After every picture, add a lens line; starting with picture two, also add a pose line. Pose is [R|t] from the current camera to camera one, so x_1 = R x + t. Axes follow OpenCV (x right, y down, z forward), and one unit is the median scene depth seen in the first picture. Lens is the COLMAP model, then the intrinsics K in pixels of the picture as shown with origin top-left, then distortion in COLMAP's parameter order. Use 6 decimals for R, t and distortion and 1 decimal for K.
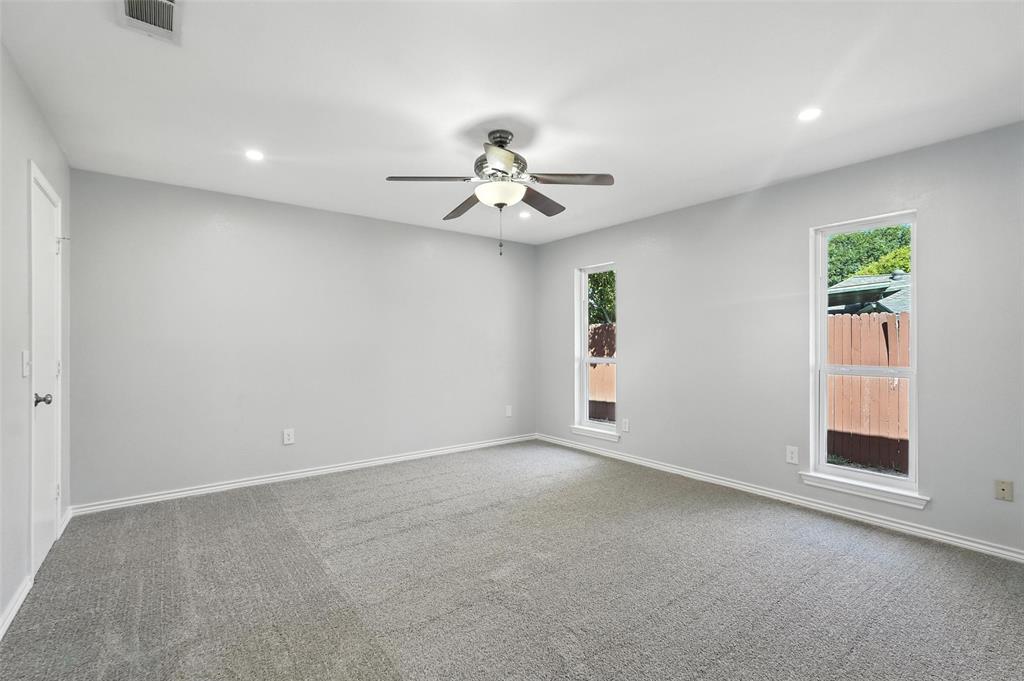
lens RADIAL K [[463.3, 0, 507.4], [0, 463.3, 340.8], [0, 0, 1]] dist [-0.010721, 0.000875]
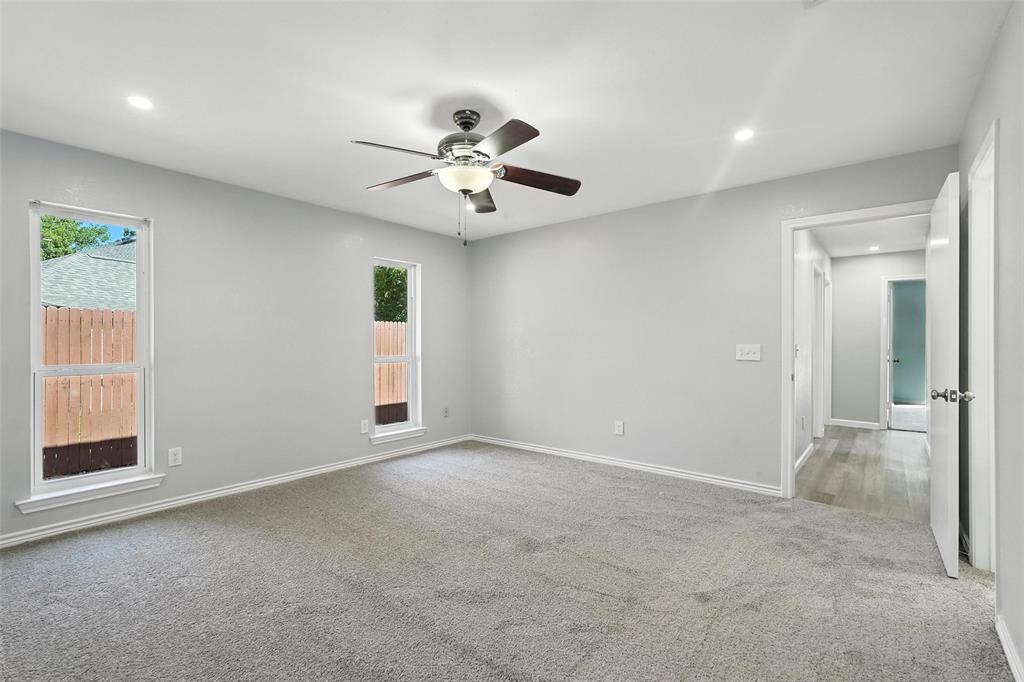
lens RADIAL K [[458.9, 0, 482.4], [0, 458.9, 336.8], [0, 0, 1]] dist [-0.014420, 0.000024]
pose [[-0.173000, -0.002984, 0.984917, -0.765039], [0.001477, 0.999993, 0.003289, -0.015158], [-0.984921, 0.002024, -0.172994, 0.922507]]
